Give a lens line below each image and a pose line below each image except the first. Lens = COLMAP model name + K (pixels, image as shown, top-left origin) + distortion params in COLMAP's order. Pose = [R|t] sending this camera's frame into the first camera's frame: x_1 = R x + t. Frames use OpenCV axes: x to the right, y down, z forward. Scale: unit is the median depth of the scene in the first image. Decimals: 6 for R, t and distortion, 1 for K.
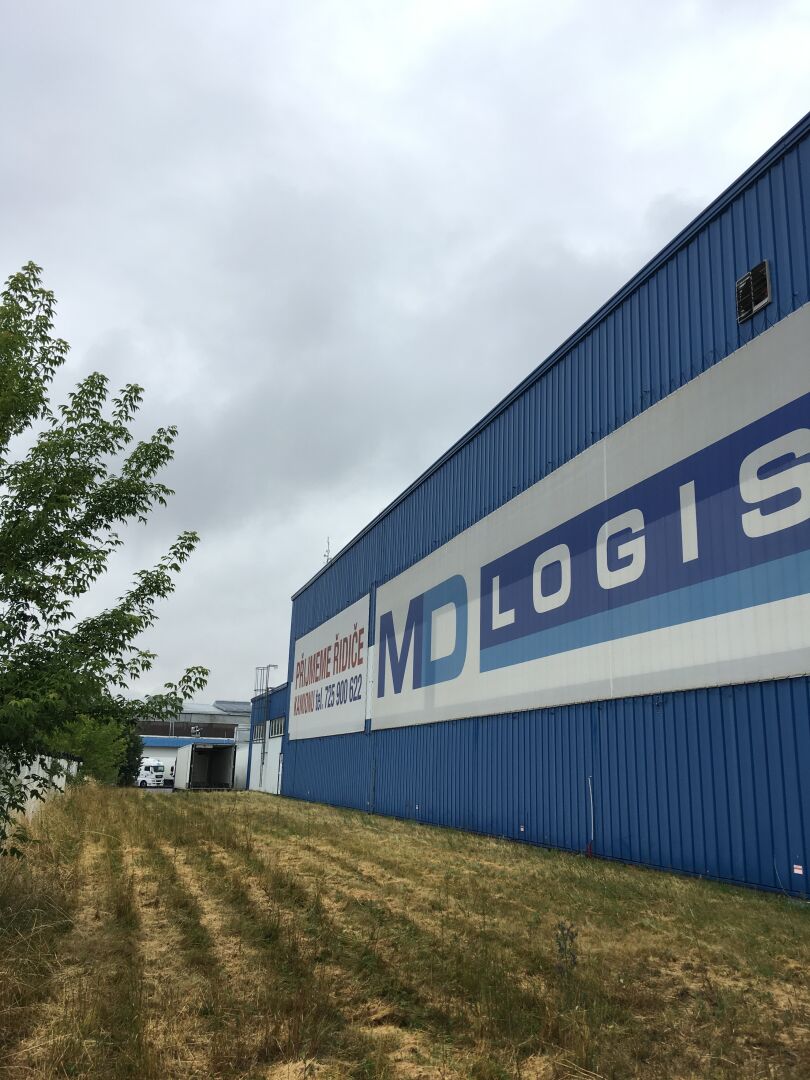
lens RADIAL K [[948.6, 0, 405.0], [0, 948.6, 540.0], [0, 0, 1]] dist [0.125814, -0.215485]
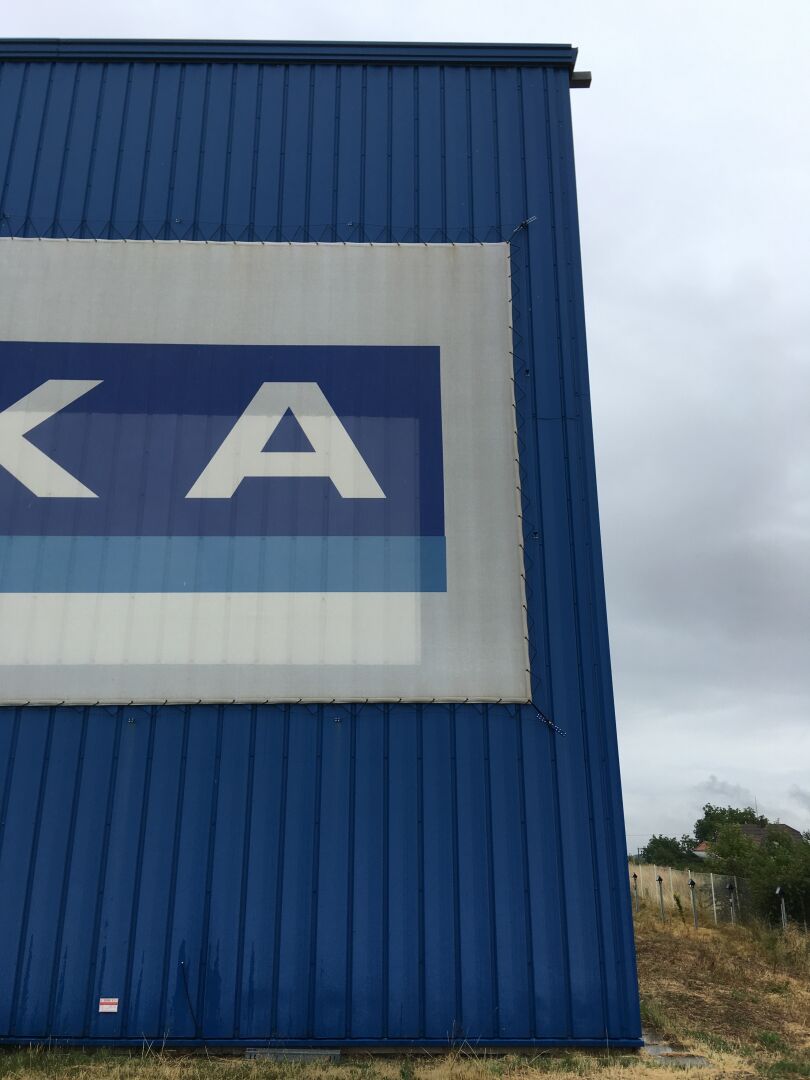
lens RADIAL K [[925.4, 0, 407.1], [0, 925.4, 530.7], [0, 0, 1]] dist [0.107658, -0.106176]
pose [[0.284897, 0.294283, 0.912267, -0.198640], [-0.217504, 0.946730, -0.237475, 0.149793], [-0.933555, -0.130766, 0.333728, 0.645583]]
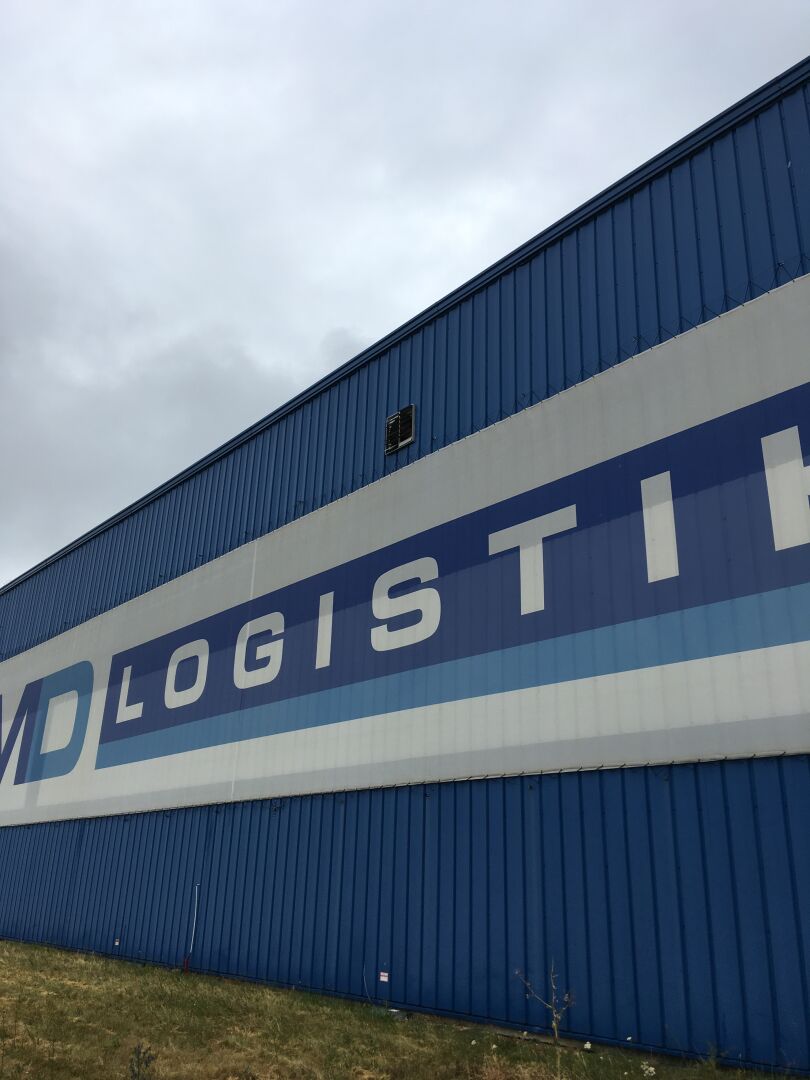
lens RADIAL K [[933.4, 0, 405.0], [0, 933.4, 540.0], [0, 0, 1]] dist [0.101332, -0.131689]
pose [[0.922688, 0.139554, 0.359405, -0.003861], [-0.100483, 0.987019, -0.125284, 0.002935], [-0.372224, 0.079484, 0.924733, 0.012693]]
